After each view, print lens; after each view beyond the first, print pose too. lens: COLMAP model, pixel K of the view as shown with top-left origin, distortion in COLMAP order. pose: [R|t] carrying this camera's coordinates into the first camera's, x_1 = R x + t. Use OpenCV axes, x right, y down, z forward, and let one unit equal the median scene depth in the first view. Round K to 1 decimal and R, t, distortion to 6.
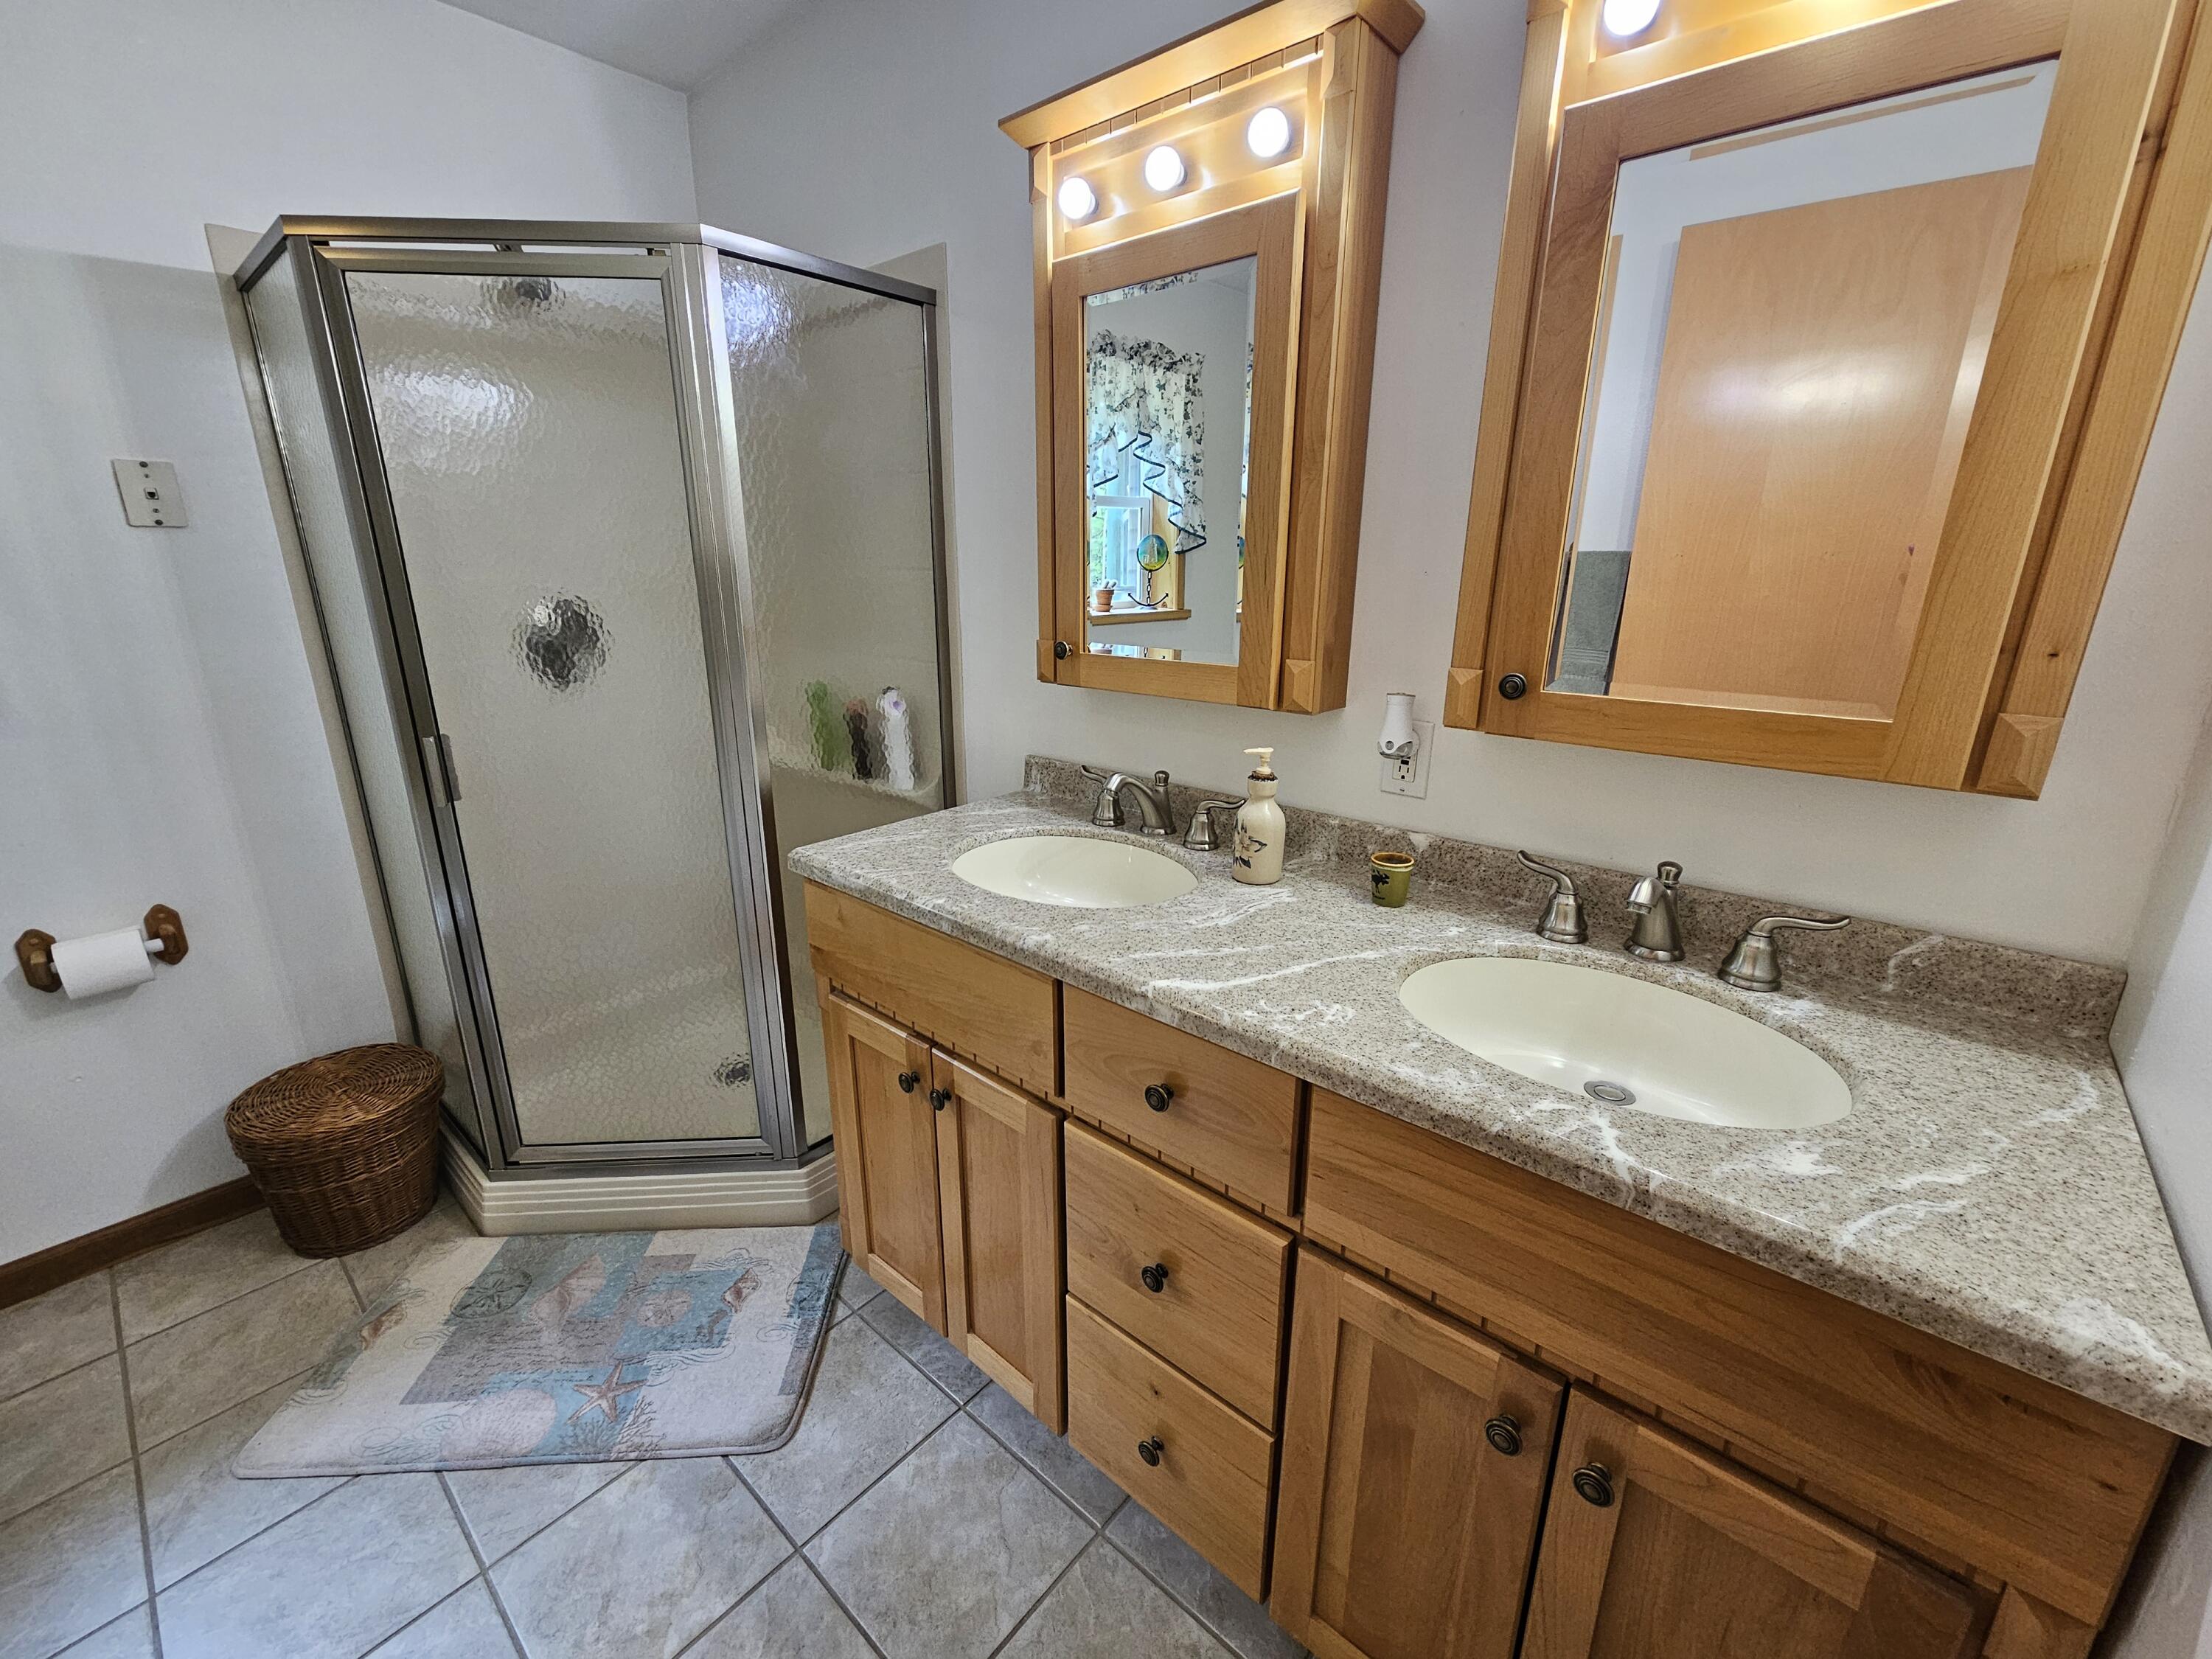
lens RADIAL K [[904.4, 0, 1106.0], [0, 904.4, 829.5], [0, 0, 1]] dist [-0.013202, 0.005801]
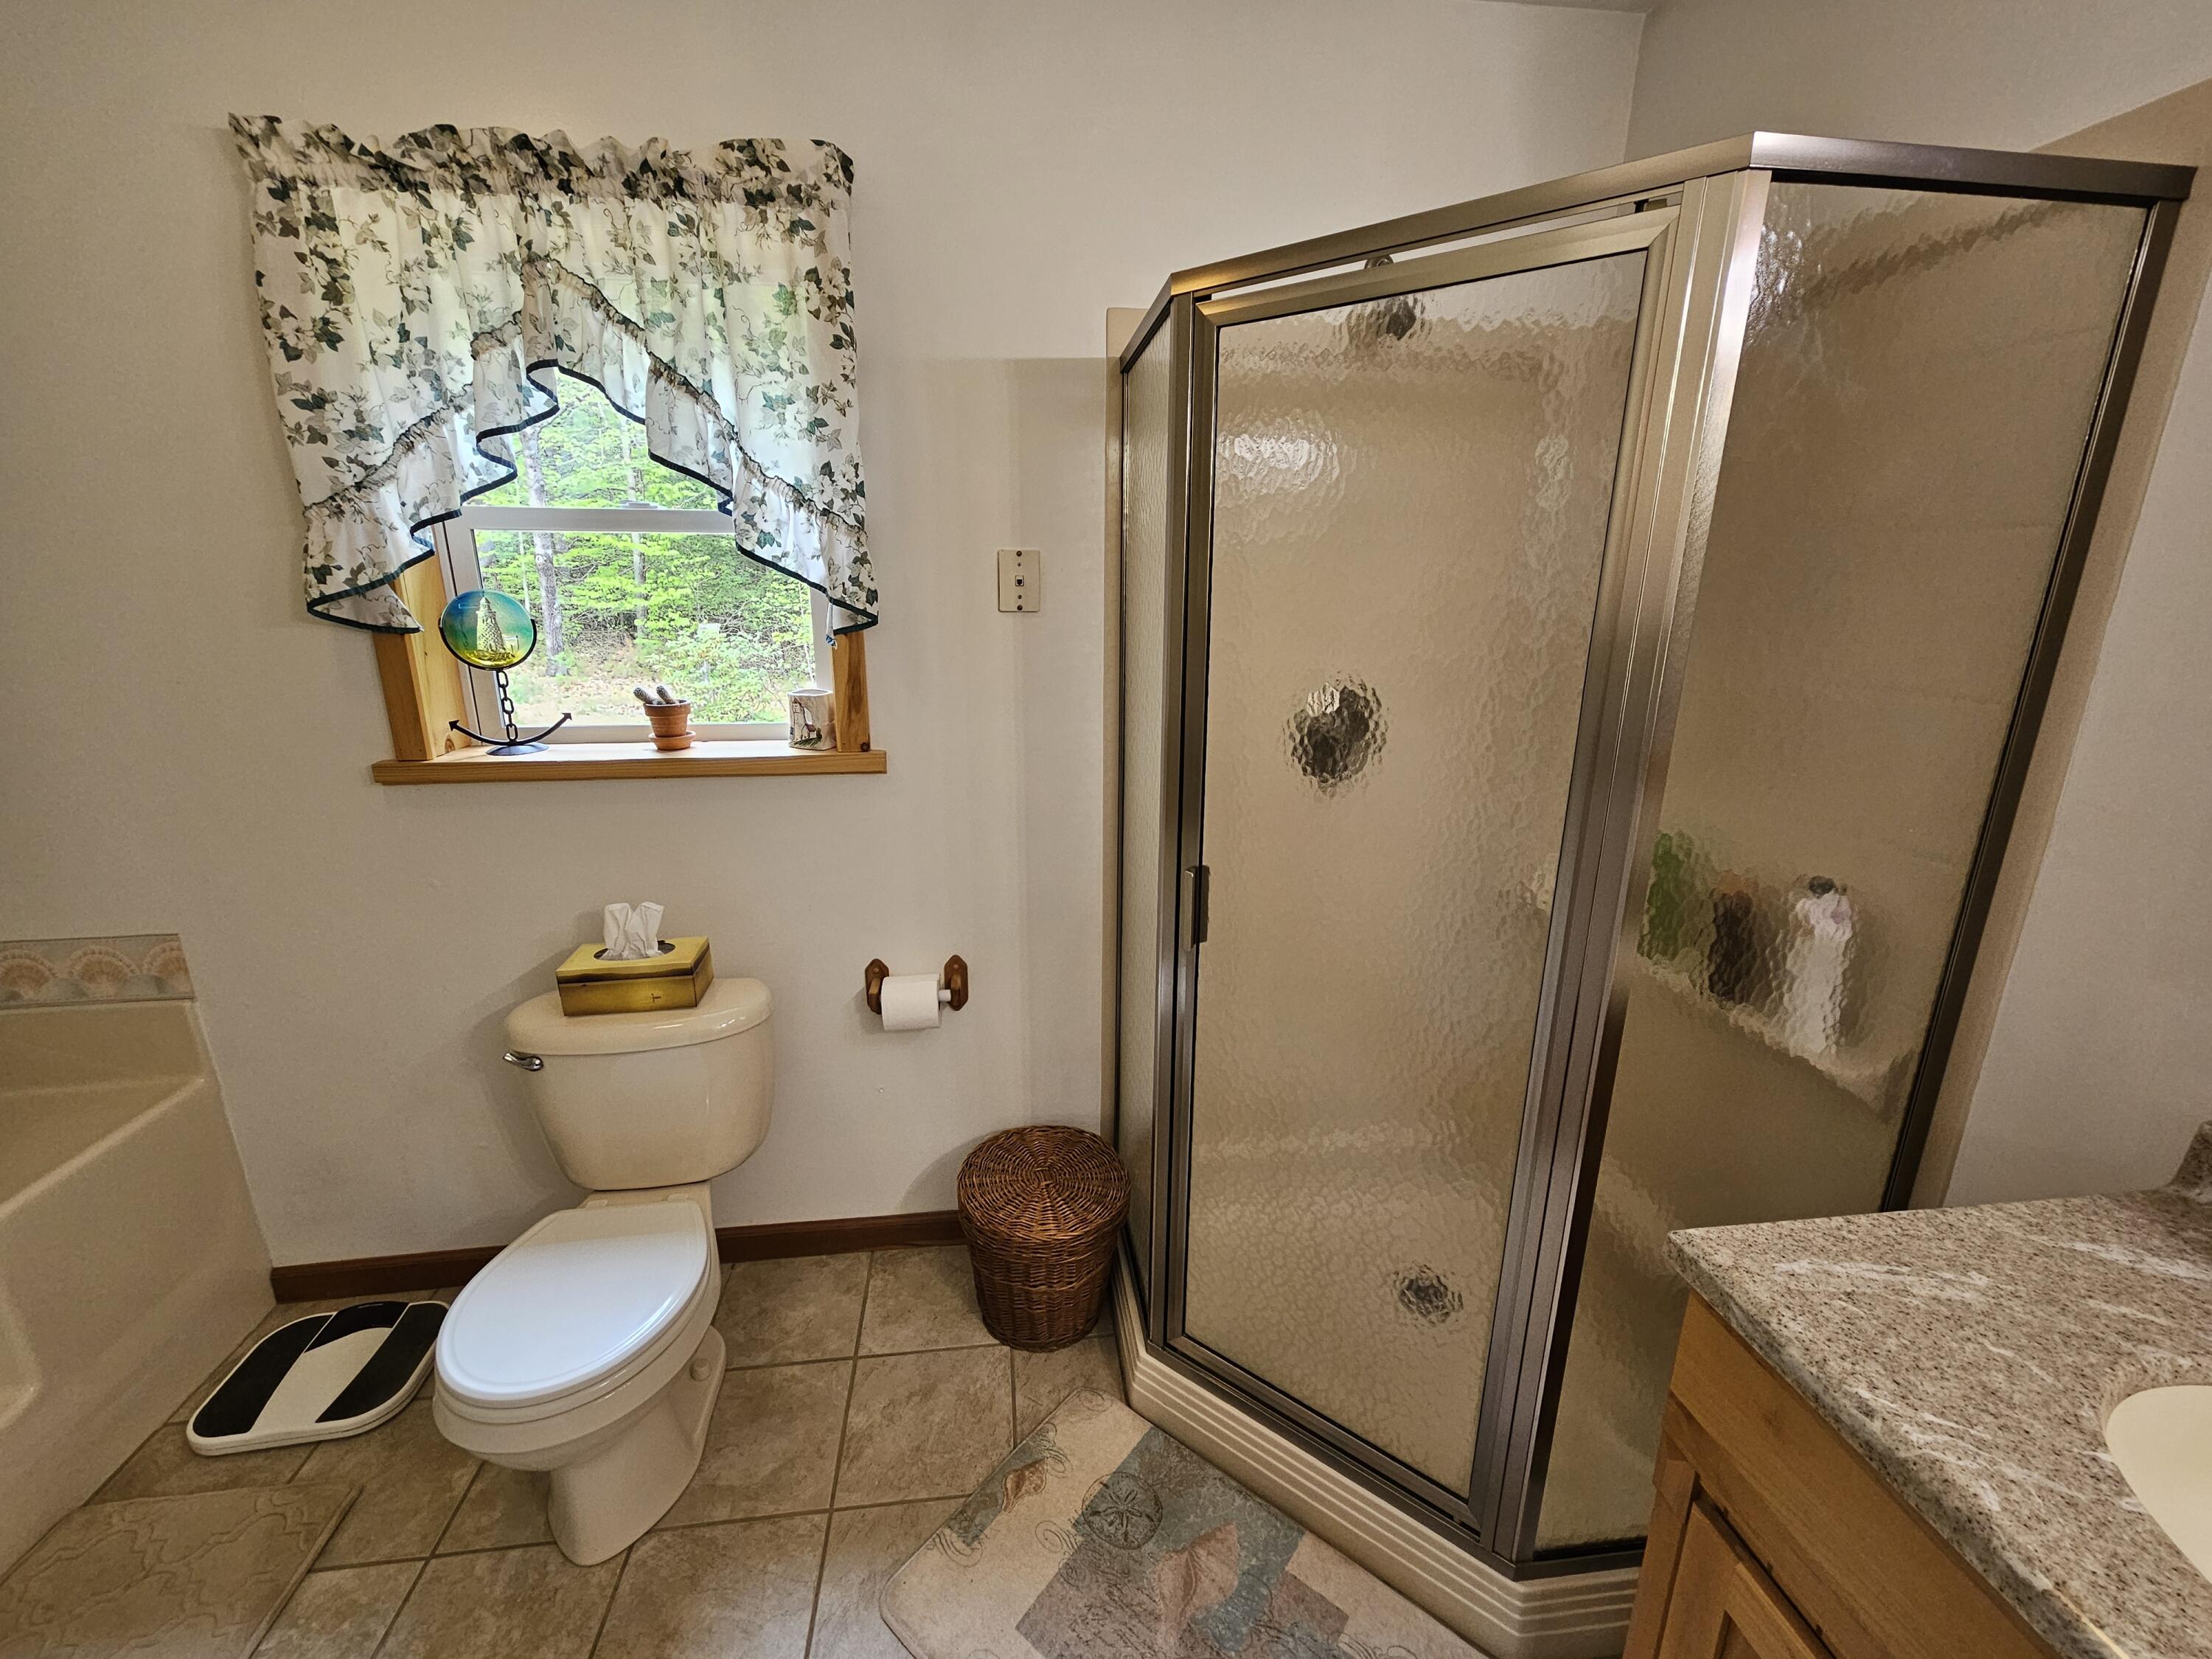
lens RADIAL K [[938.8, 0, 1106.0], [0, 938.8, 829.5], [0, 0, 1]] dist [0.000433, -0.000280]
pose [[0.744482, 0.168634, -0.645995, -0.225808], [-0.189823, 0.981108, 0.037351, -0.141452], [0.640089, 0.094817, 0.762428, 0.247973]]
